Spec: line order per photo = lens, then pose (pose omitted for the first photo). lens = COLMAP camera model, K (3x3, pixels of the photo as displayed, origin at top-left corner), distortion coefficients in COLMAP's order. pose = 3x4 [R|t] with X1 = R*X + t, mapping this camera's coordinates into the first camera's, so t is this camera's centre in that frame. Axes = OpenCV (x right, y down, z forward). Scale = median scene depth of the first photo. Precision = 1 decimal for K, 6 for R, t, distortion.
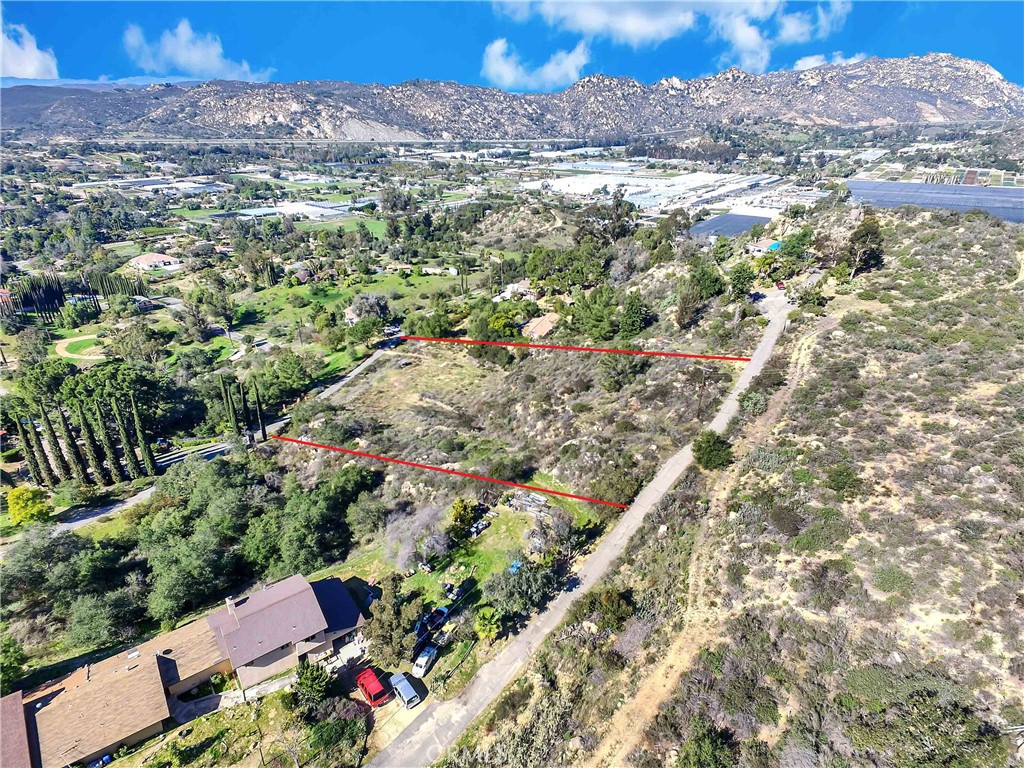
lens RADIAL K [[584.7, 0, 513.7], [0, 584.7, 390.6], [0, 0, 1]] dist [0.138312, -0.097217]
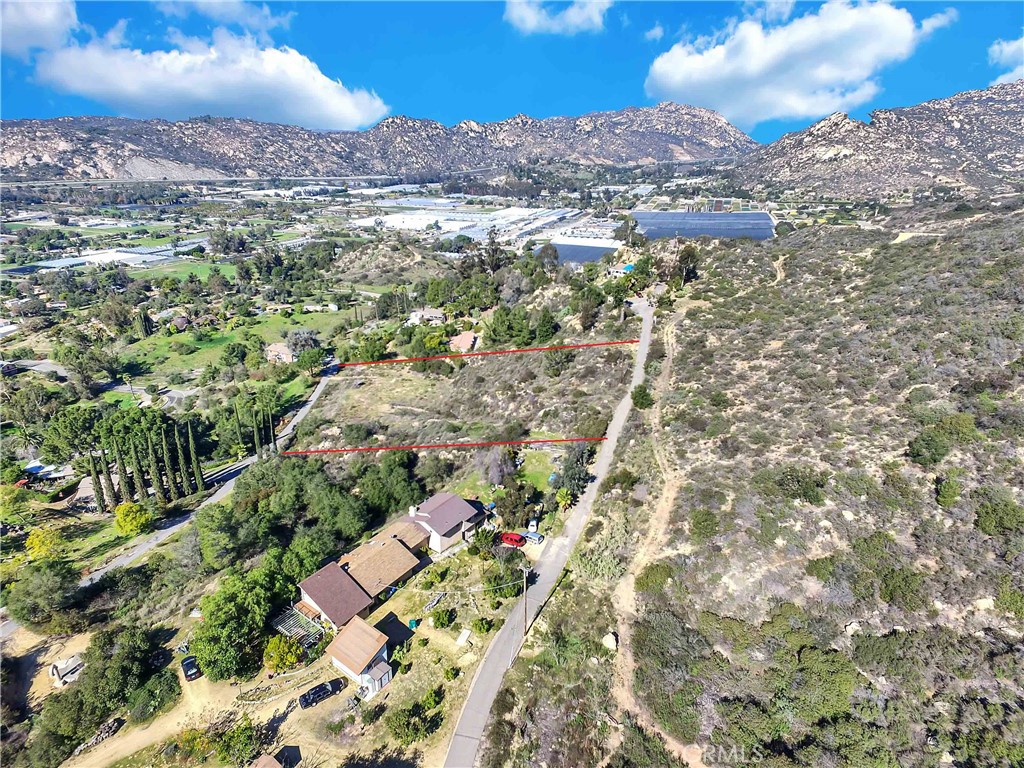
lens RADIAL K [[584.7, 0, 513.7], [0, 584.7, 390.6], [0, 0, 1]] dist [0.138312, -0.097217]
pose [[0.952654, -0.121050, 0.278923, -0.116502], [0.134523, 0.990468, -0.029607, 0.023024], [-0.272680, 0.065726, 0.959857, -0.111787]]
